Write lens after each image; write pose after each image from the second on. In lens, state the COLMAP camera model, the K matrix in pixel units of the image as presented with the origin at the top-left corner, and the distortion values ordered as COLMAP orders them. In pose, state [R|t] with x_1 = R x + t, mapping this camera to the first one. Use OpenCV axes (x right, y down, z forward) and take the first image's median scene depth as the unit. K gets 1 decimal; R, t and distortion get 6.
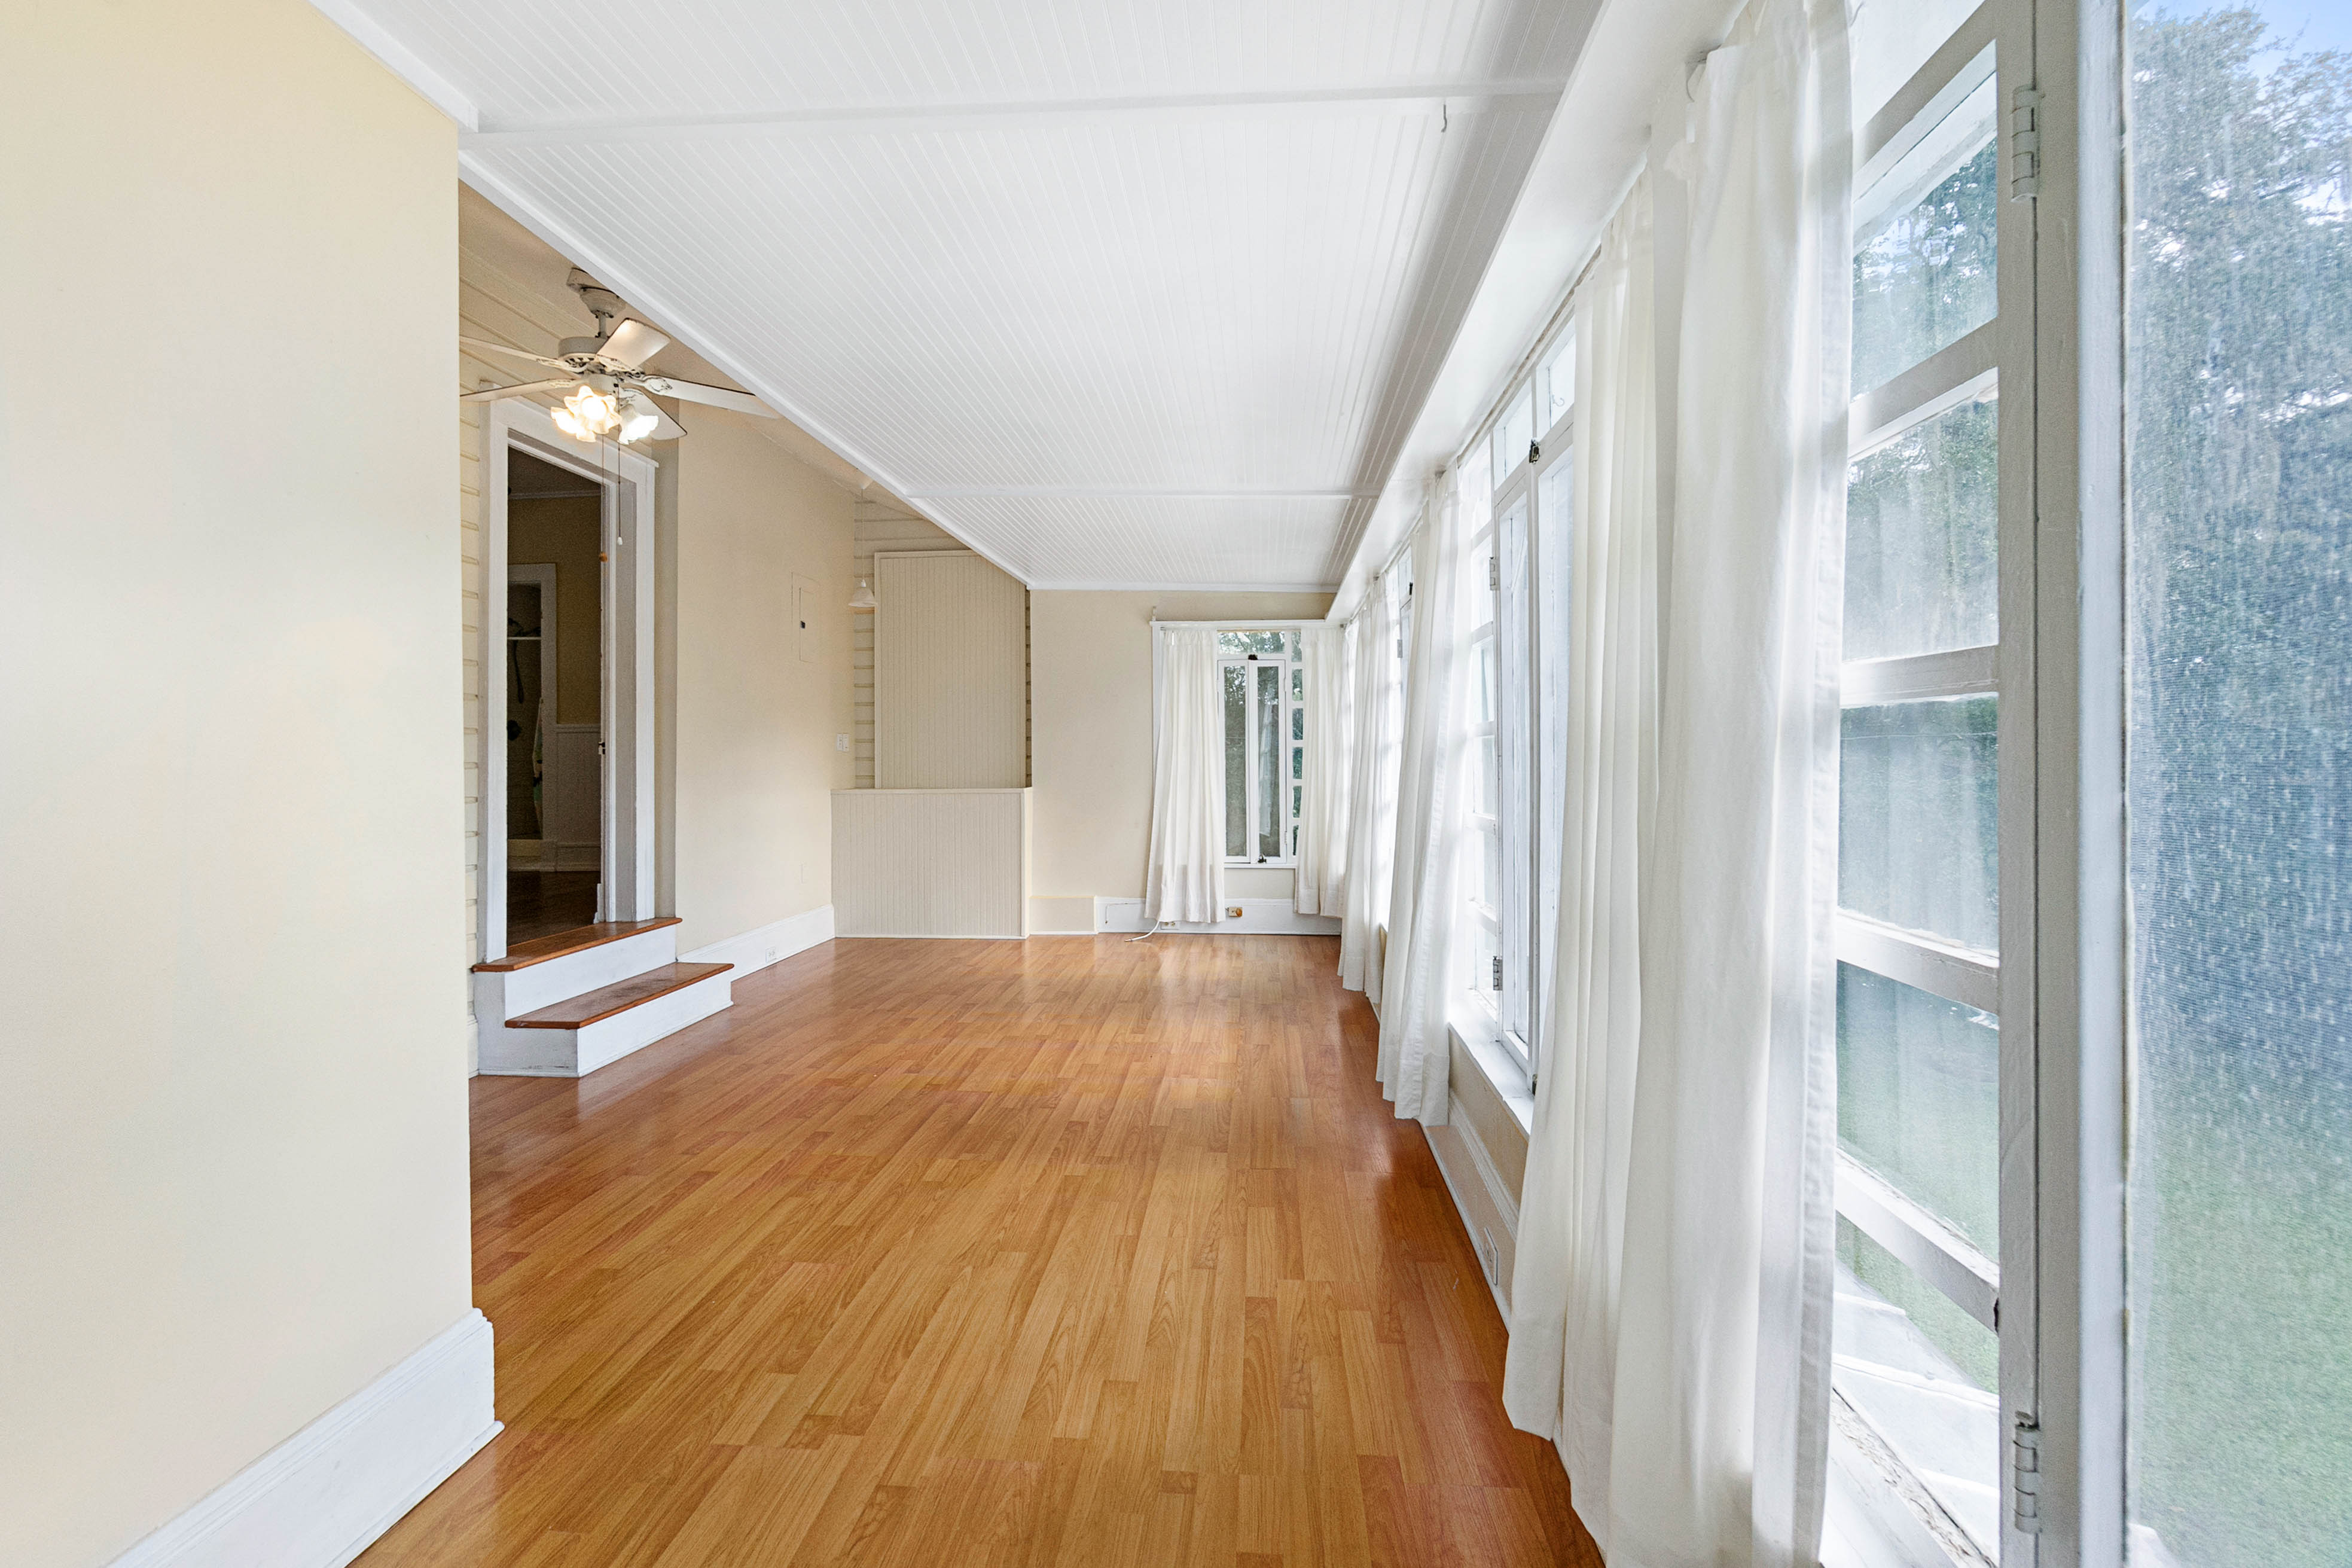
lens RADIAL K [[1005.2, 0, 1155.8], [0, 1005.2, 758.9], [0, 0, 1]] dist [-0.012386, 0.003996]
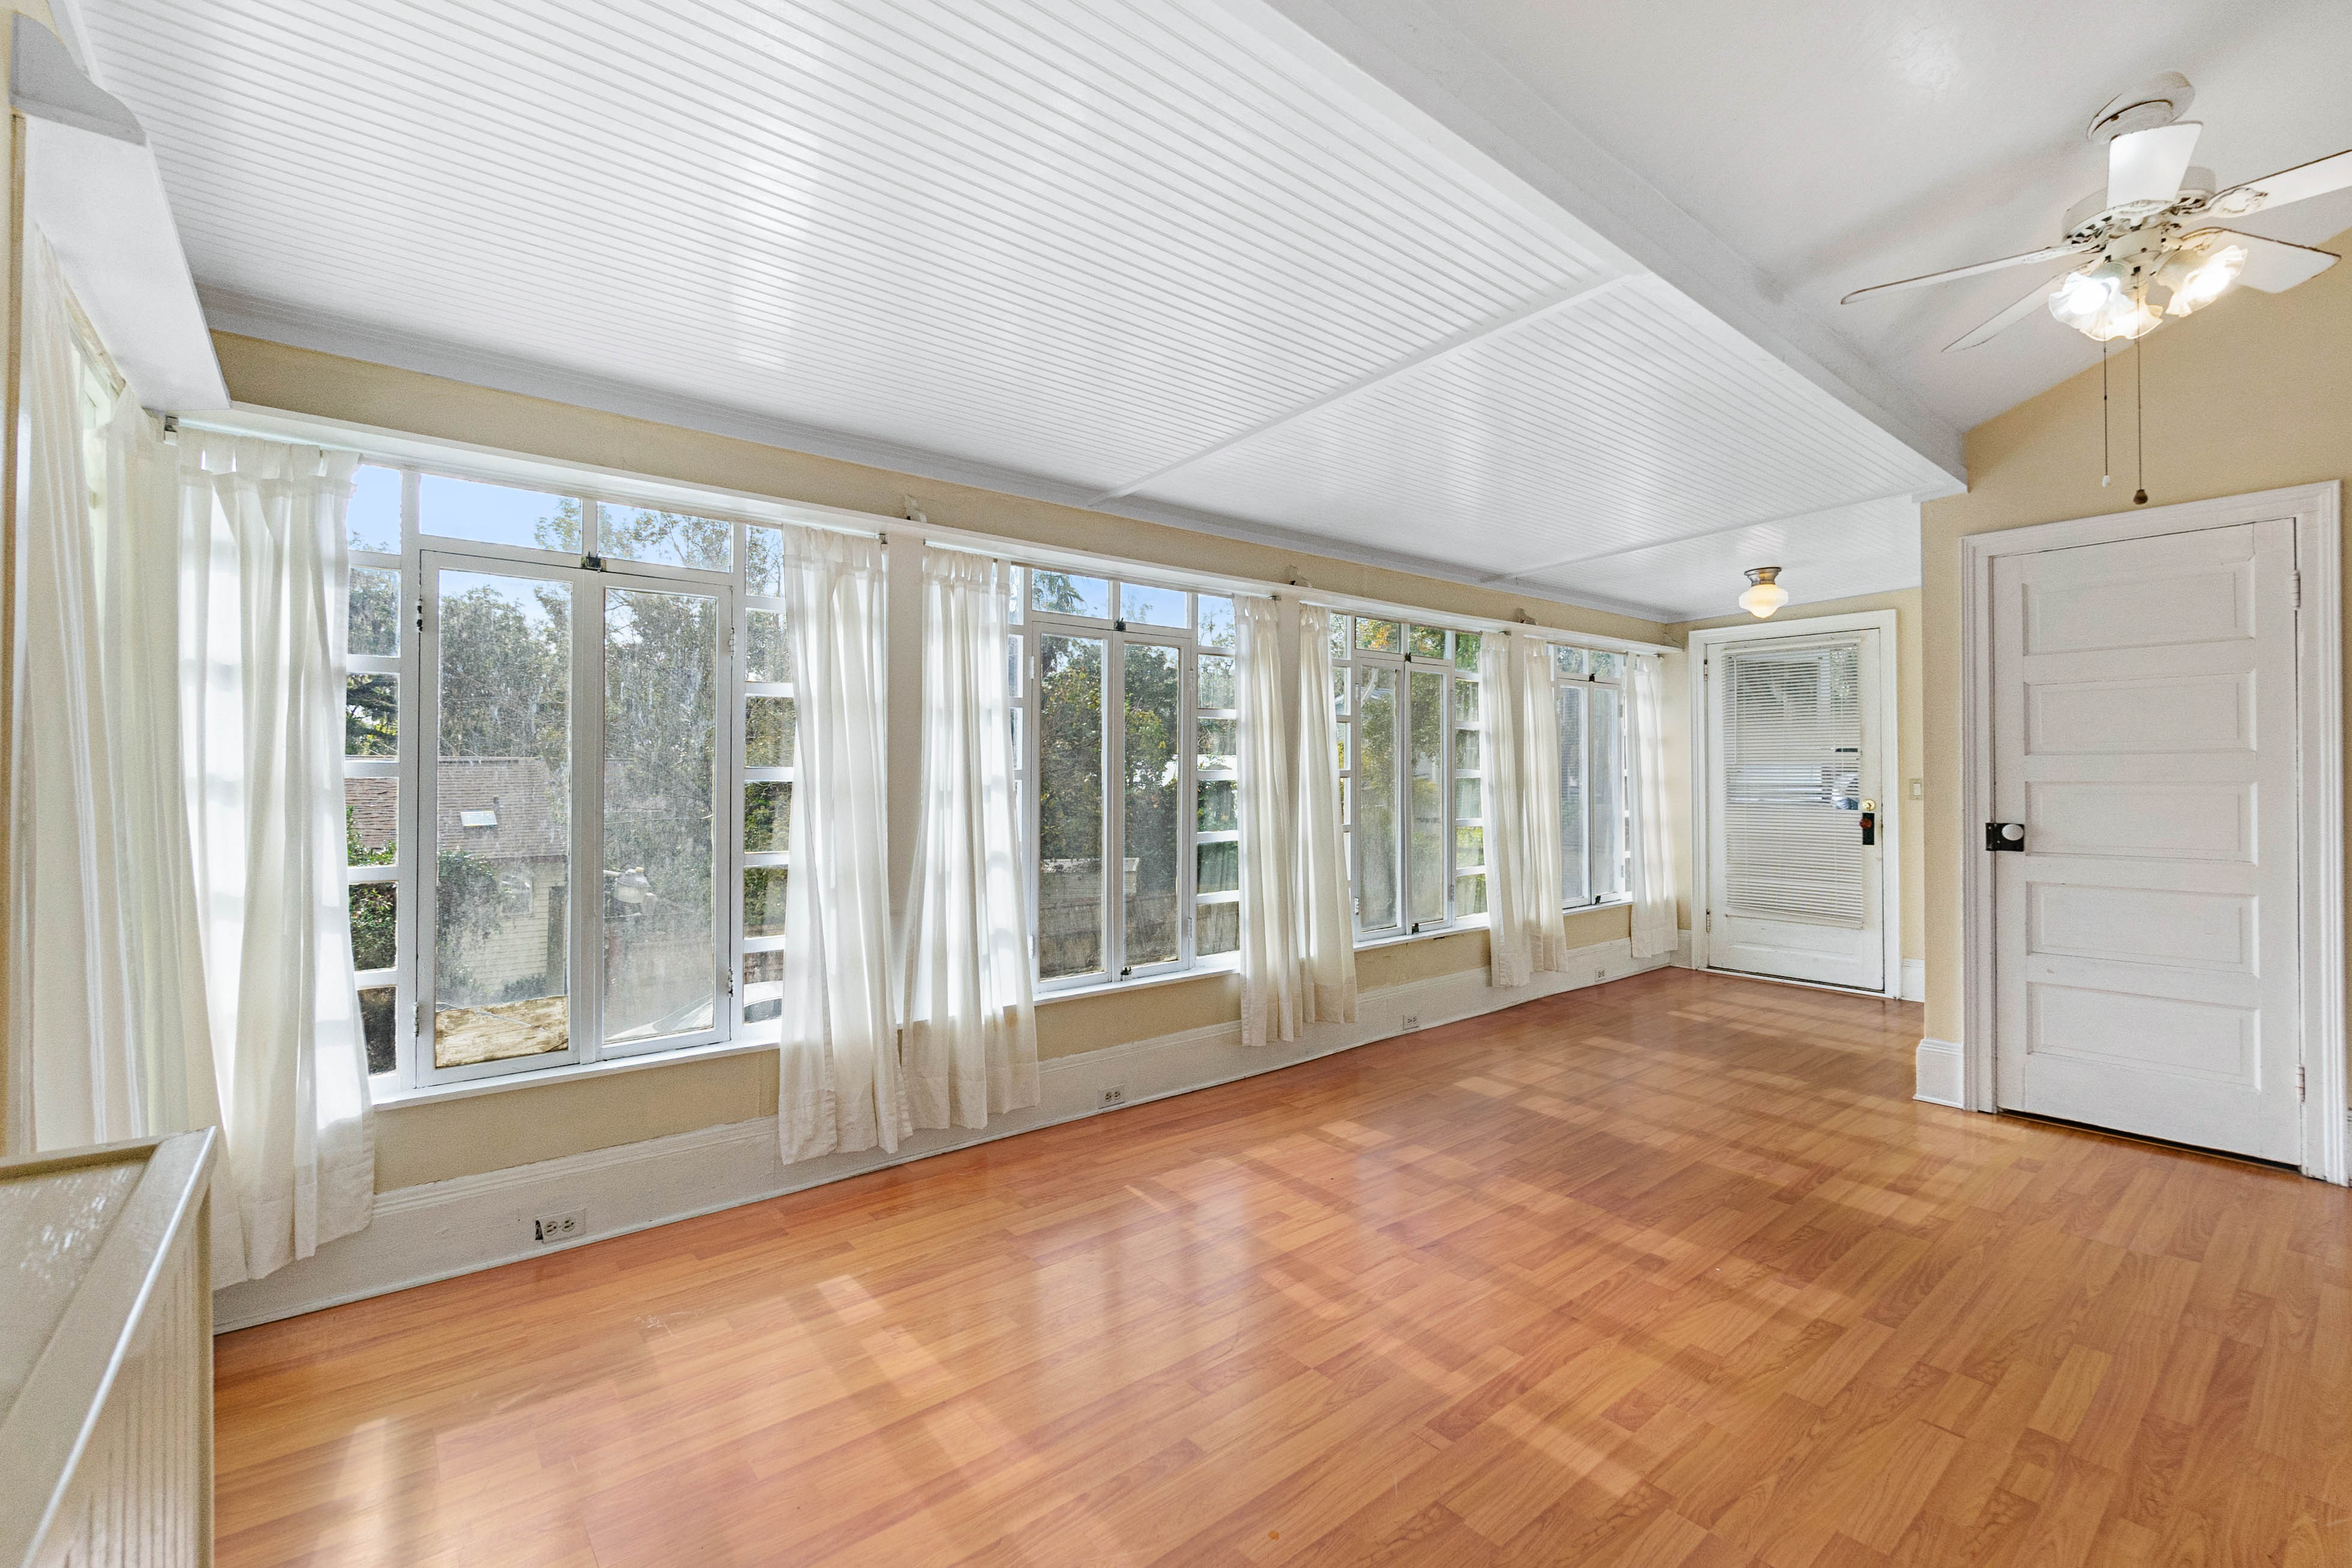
lens RADIAL K [[1020.7, 0, 1169.8], [0, 1020.7, 777.9], [0, 0, 1]] dist [-0.002161, -0.000108]
pose [[-0.715811, 0.009915, 0.698224, -0.379805], [0.009693, 0.999944, -0.004262, -0.010086], [-0.698227, 0.003717, -0.715867, 1.334892]]
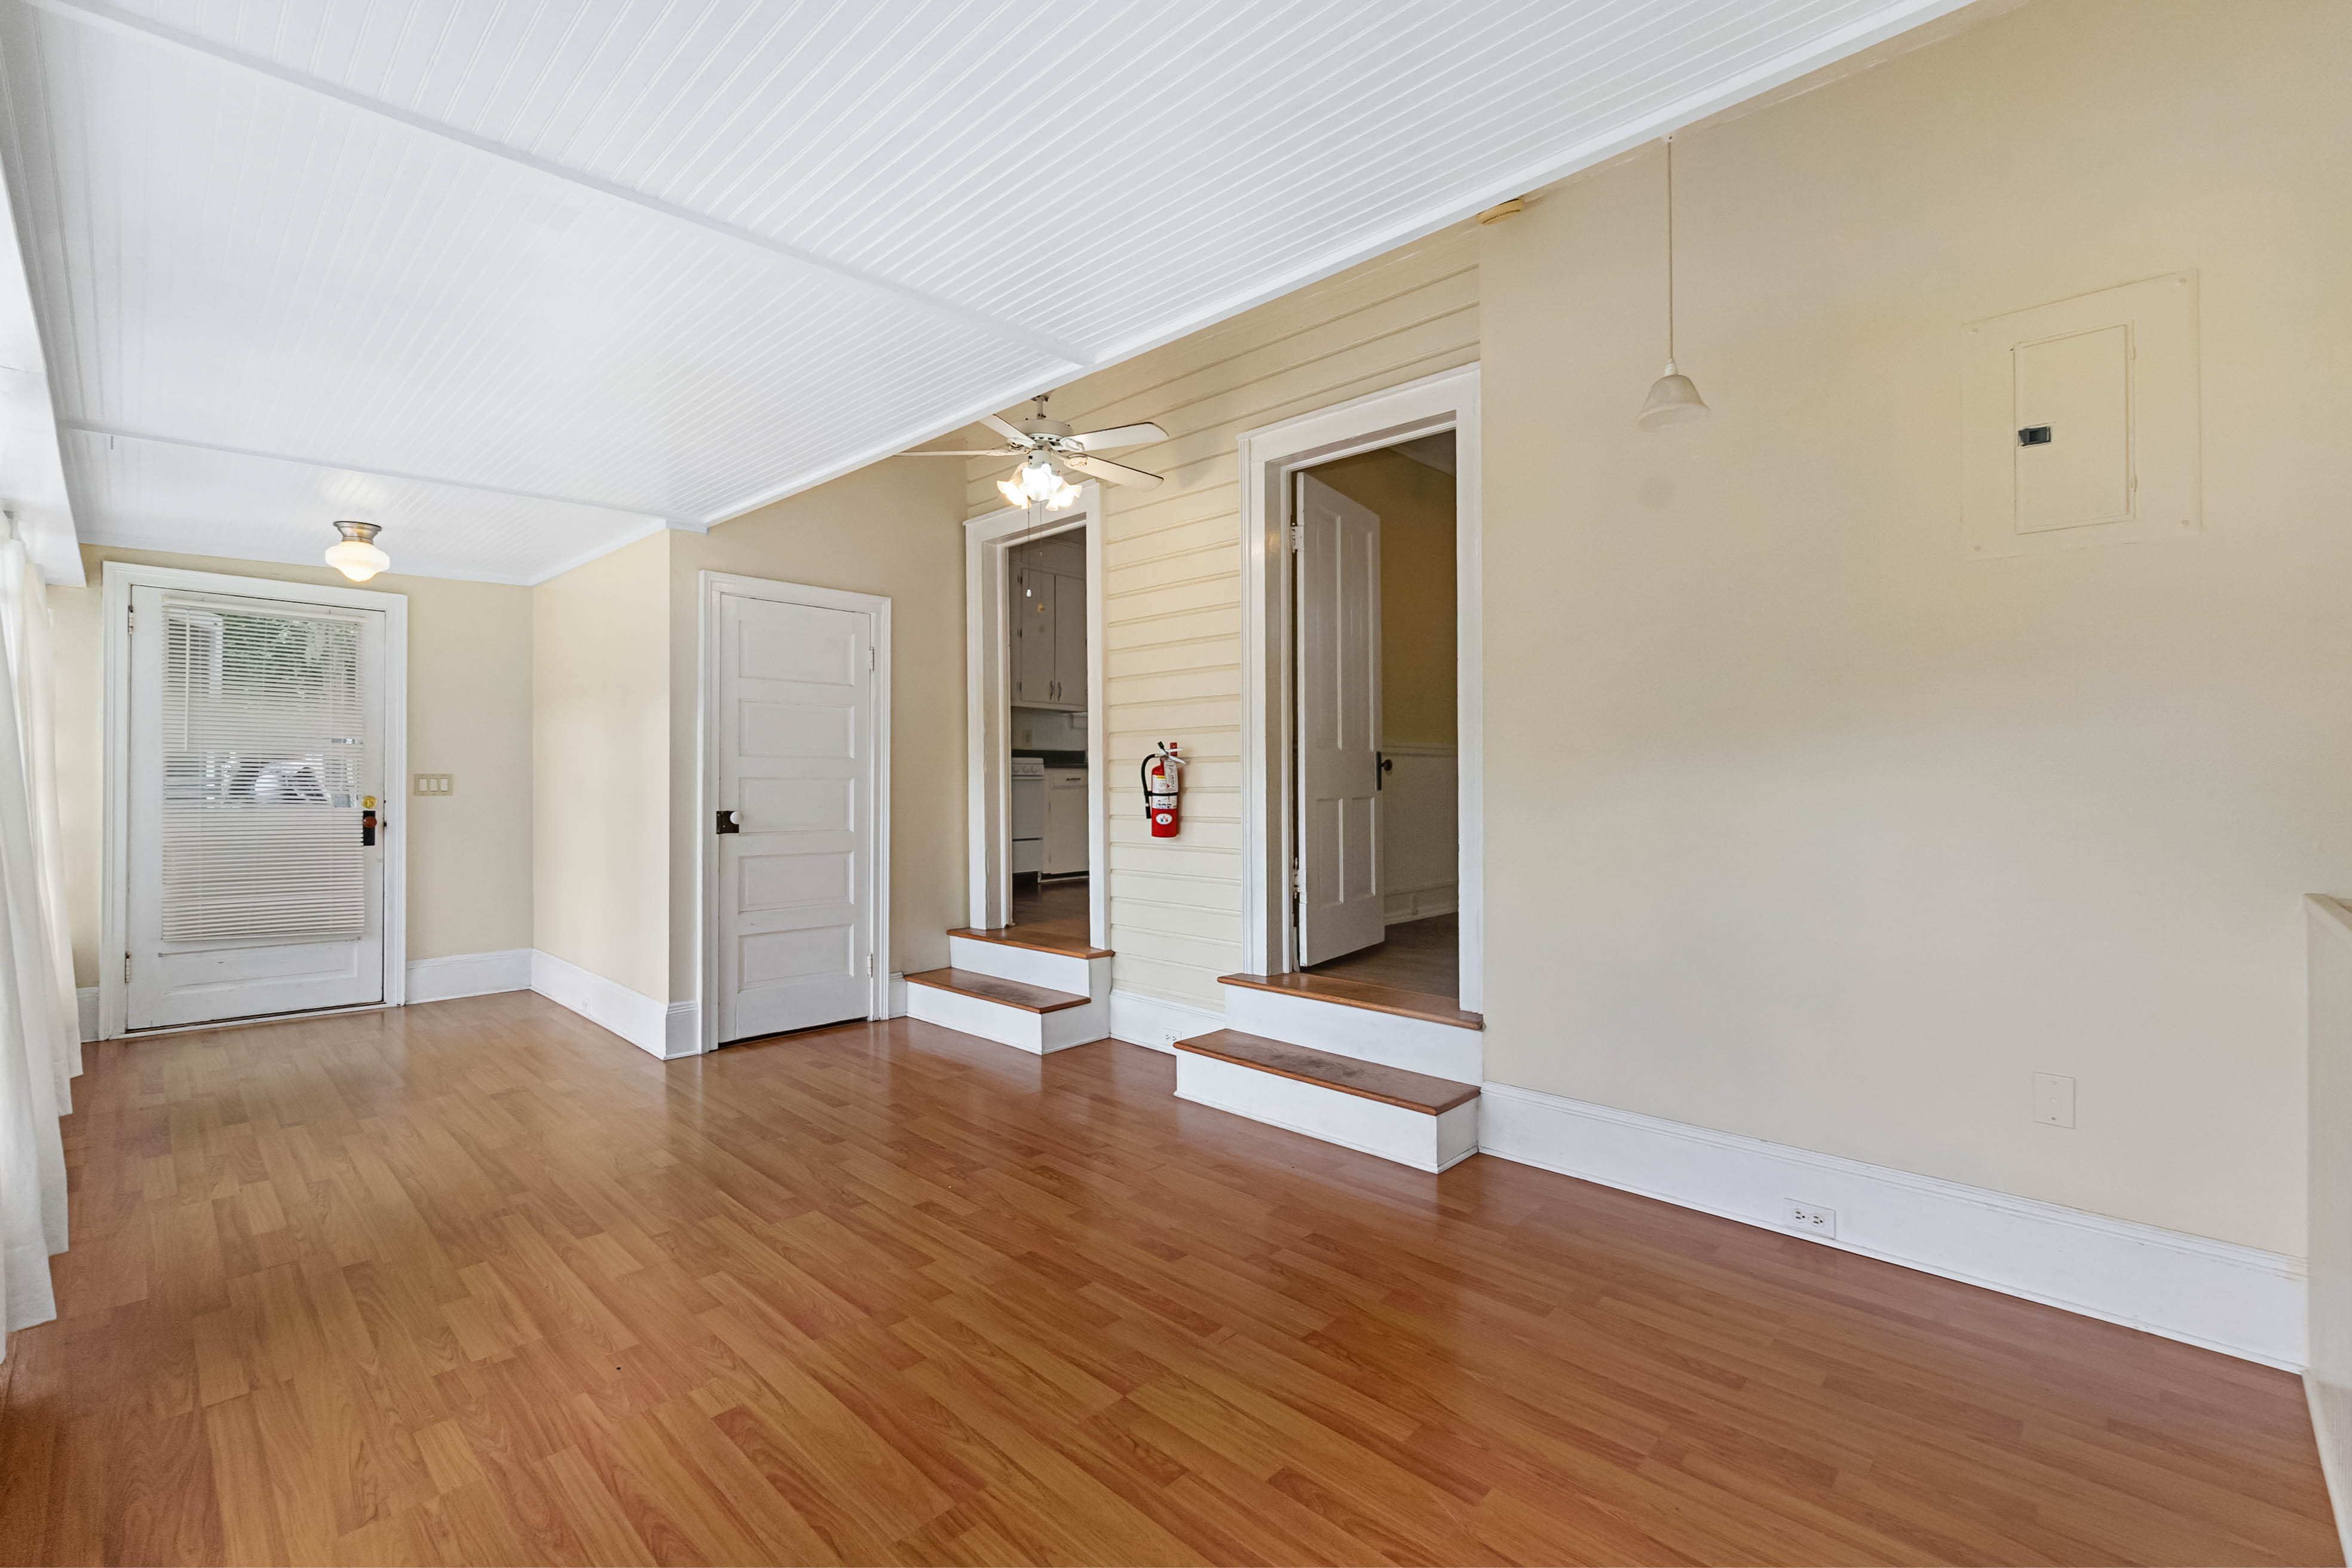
lens RADIAL K [[1001.0, 0, 1170.9], [0, 1001.0, 772.1], [0, 0, 1]] dist [-0.010150, 0.000866]
pose [[-0.608364, -0.004644, -0.793644, 0.185399], [-0.004299, 0.999987, -0.002556, -0.008103], [0.793646, 0.001857, -0.608377, 1.239698]]
